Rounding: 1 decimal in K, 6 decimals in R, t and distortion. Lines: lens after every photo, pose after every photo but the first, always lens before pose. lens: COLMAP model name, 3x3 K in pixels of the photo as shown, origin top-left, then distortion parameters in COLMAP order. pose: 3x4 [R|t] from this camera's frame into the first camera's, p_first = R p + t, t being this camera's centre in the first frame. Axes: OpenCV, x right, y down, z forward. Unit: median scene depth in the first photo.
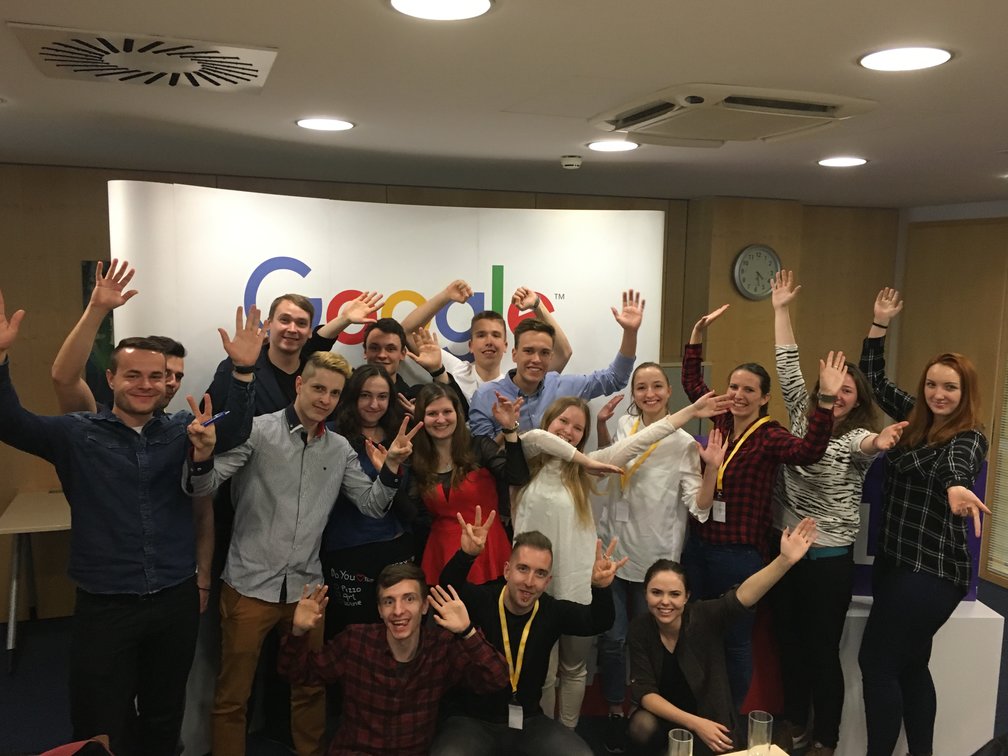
lens RADIAL K [[850.1, 0, 504.0], [0, 850.1, 378.0], [0, 0, 1]] dist [0.000182, -0.000037]
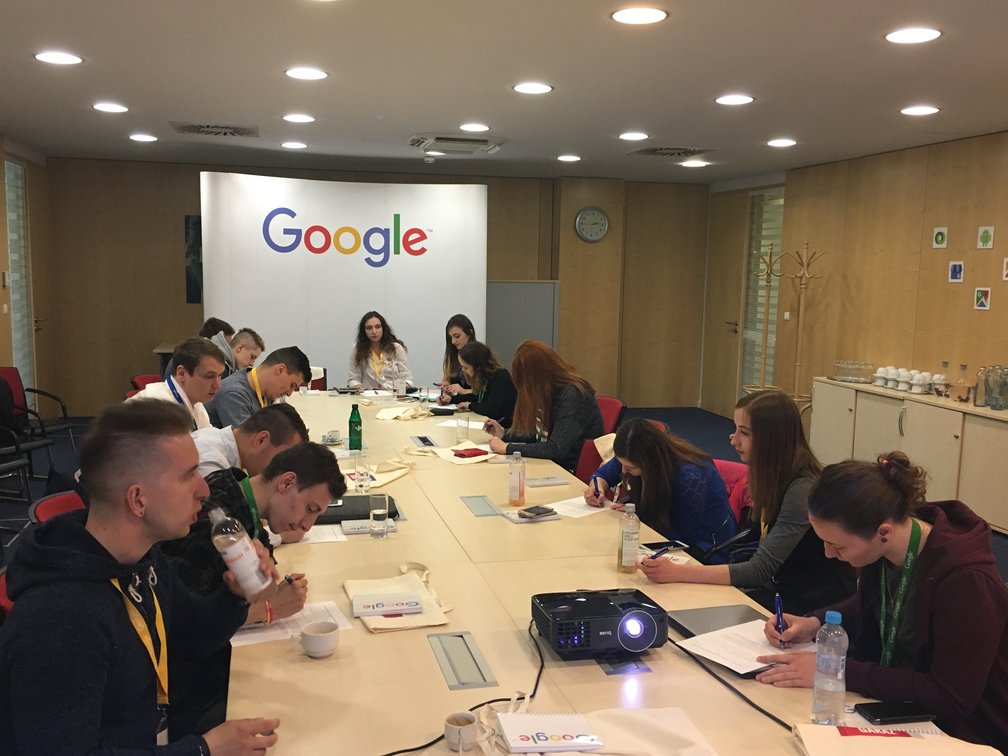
lens RADIAL K [[975.3, 0, 504.0], [0, 975.3, 378.0], [0, 0, 1]] dist [0.002557, 0.445004]
pose [[0.992182, 0.018662, -0.123400, 0.658205], [-0.019314, 0.999805, -0.004090, 0.308216], [0.123300, 0.006441, 0.992349, -1.466620]]
